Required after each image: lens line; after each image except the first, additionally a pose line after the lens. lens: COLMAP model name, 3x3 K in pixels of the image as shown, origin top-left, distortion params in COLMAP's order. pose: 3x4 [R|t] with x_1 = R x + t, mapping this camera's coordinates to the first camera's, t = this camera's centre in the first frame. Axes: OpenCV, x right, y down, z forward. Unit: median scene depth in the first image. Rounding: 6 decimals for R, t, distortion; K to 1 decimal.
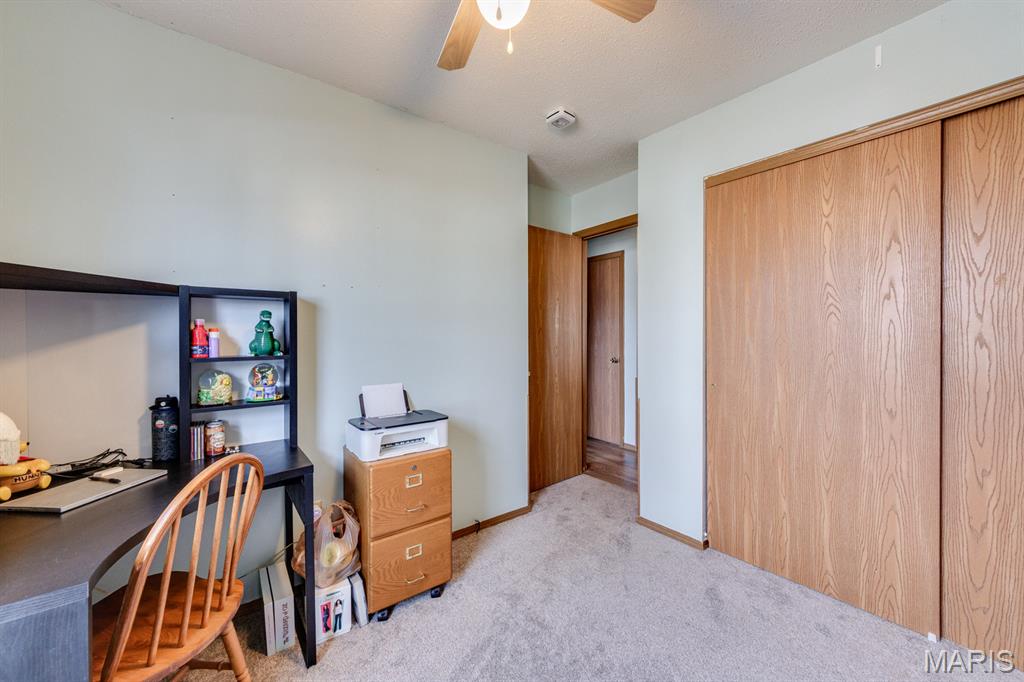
lens RADIAL K [[392.2, 0, 500.5], [0, 392.2, 343.5], [0, 0, 1]] dist [-0.002812, 0.000021]
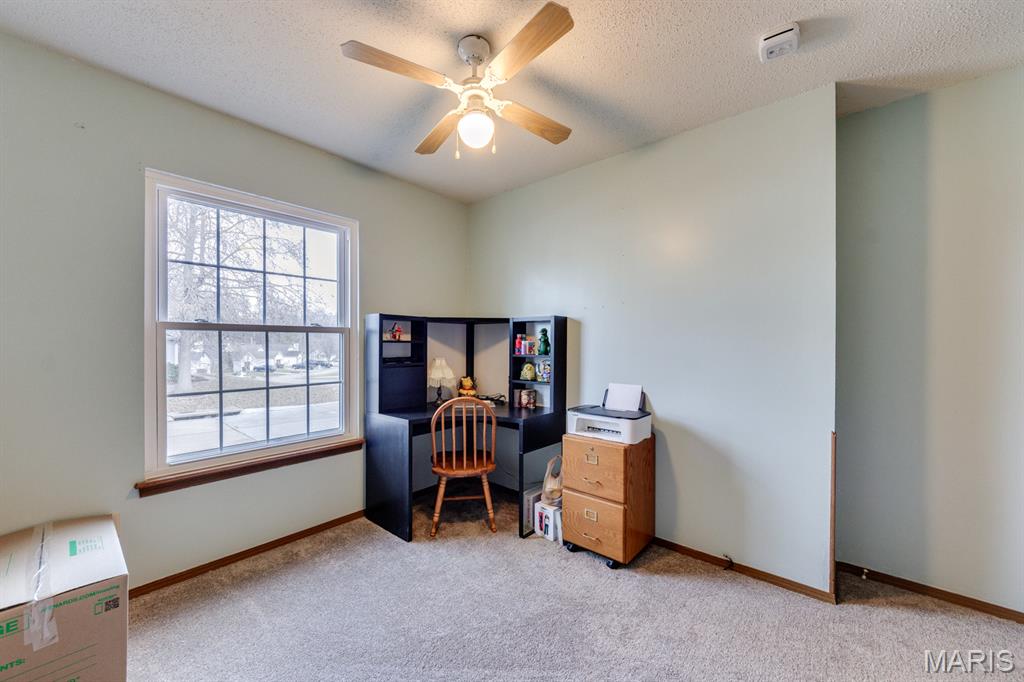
lens RADIAL K [[394.7, 0, 534.8], [0, 394.7, 343.6], [0, 0, 1]] dist [-0.001032, -0.000081]
pose [[0.225315, 0.007890, -0.974254, 1.024573], [-0.017091, 0.999845, 0.004145, -0.023788], [0.974136, 0.015717, 0.225415, 0.561756]]
